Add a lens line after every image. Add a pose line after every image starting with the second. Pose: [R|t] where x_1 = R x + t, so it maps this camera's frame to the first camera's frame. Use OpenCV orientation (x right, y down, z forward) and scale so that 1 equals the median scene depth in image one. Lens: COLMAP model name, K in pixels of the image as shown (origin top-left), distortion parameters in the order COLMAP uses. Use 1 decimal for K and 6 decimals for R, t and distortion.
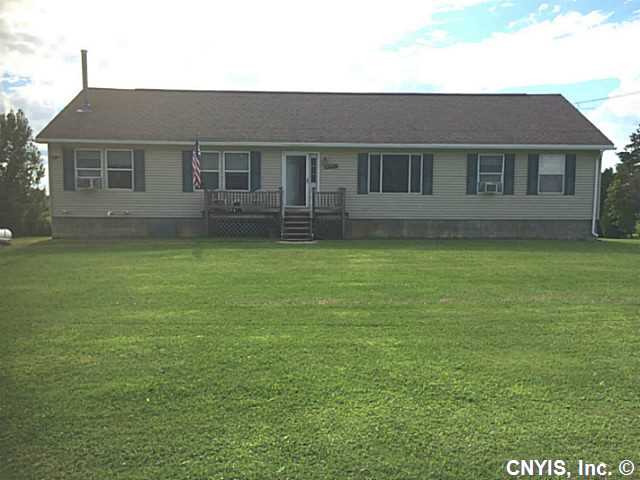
lens RADIAL K [[543.6, 0, 320.0], [0, 543.6, 240.2], [0, 0, 1]] dist [0.014220, 0.003241]
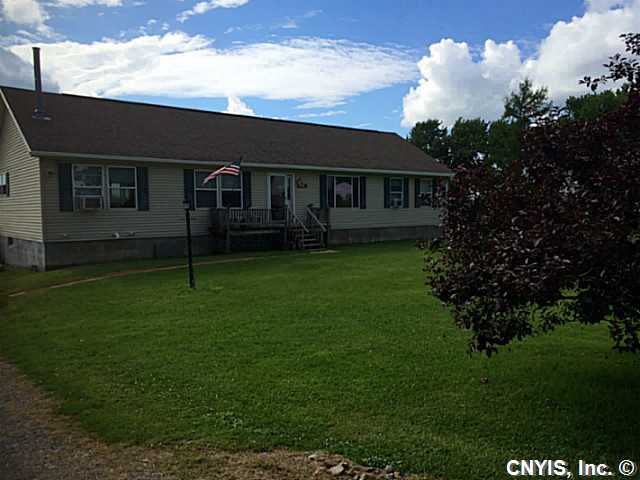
lens RADIAL K [[568.3, 0, 320.7], [0, 568.3, 240.3], [0, 0, 1]] dist [0.005096, 0.010236]
pose [[0.779215, -0.051547, 0.624634, -0.708933], [0.067249, 0.997735, -0.001555, -0.015676], [-0.623139, 0.043218, 0.780916, 0.035602]]
